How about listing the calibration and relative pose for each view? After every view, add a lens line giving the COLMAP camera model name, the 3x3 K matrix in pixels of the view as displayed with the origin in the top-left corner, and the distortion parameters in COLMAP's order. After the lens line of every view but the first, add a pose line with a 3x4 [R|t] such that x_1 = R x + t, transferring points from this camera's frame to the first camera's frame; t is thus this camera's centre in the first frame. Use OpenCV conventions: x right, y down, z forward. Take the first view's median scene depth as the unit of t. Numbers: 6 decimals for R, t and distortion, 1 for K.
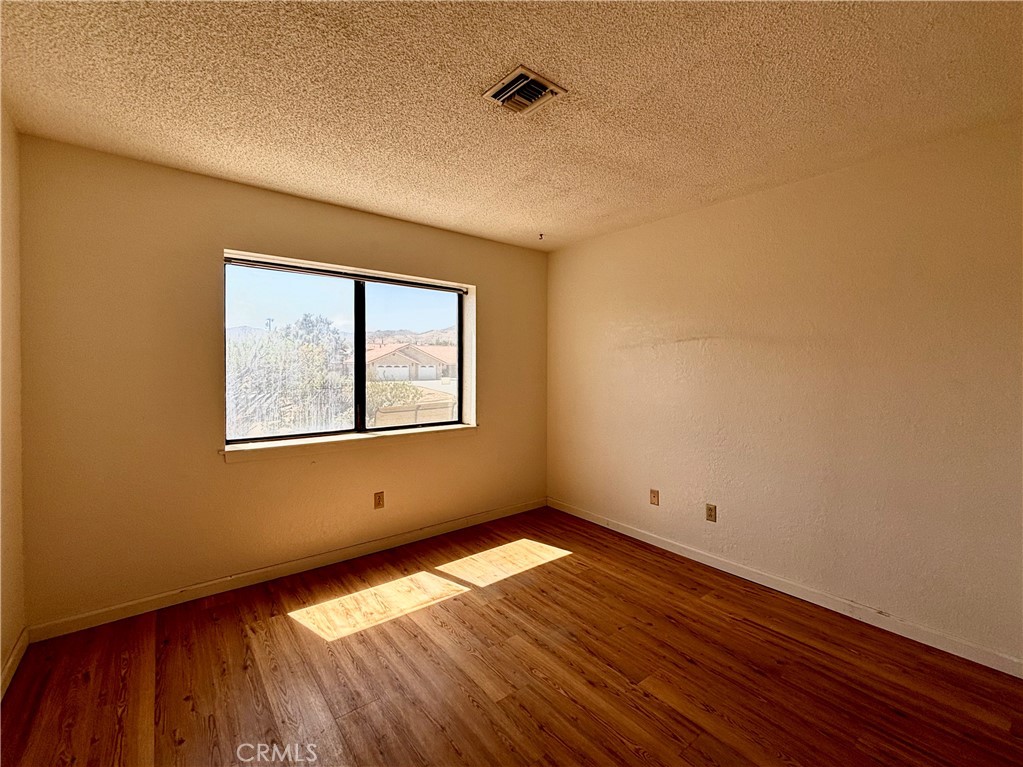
lens RADIAL K [[436.4, 0, 503.2], [0, 436.4, 385.9], [0, 0, 1]] dist [0.006594, 0.001584]
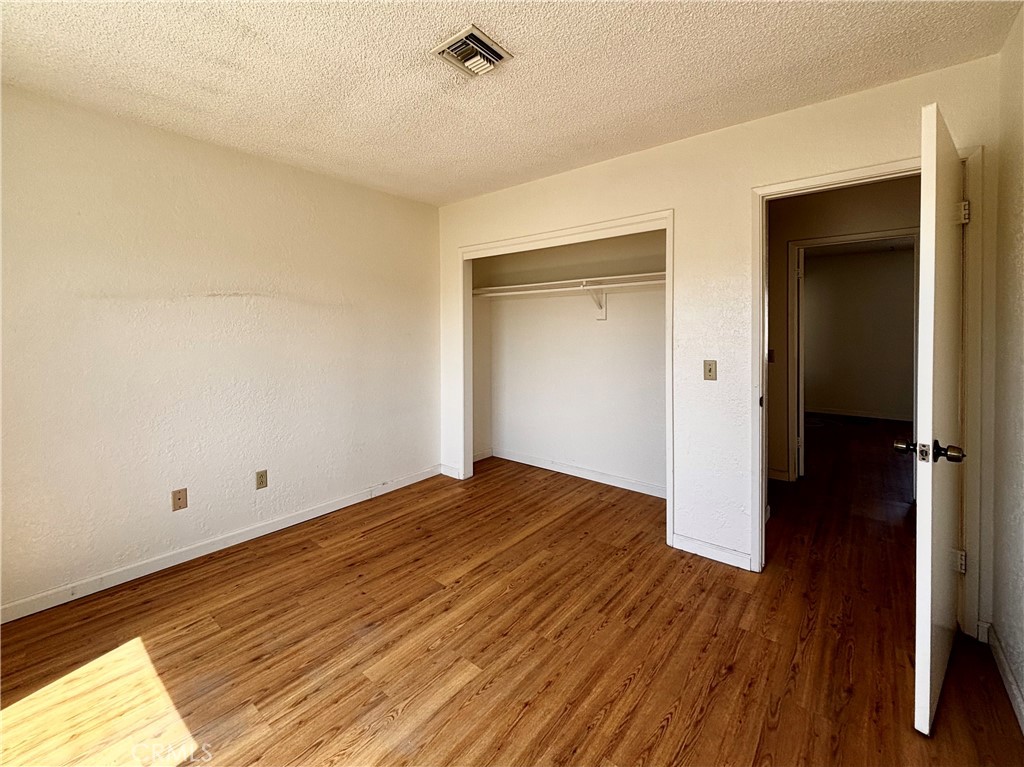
lens RADIAL K [[436.9, 0, 507.2], [0, 436.9, 373.3], [0, 0, 1]] dist [0.006594, 0.001584]
pose [[-0.198101, -0.103357, 0.974717, -0.675700], [0.049201, 0.992123, 0.115203, -0.031846], [-0.978946, 0.070779, -0.191455, 0.804596]]
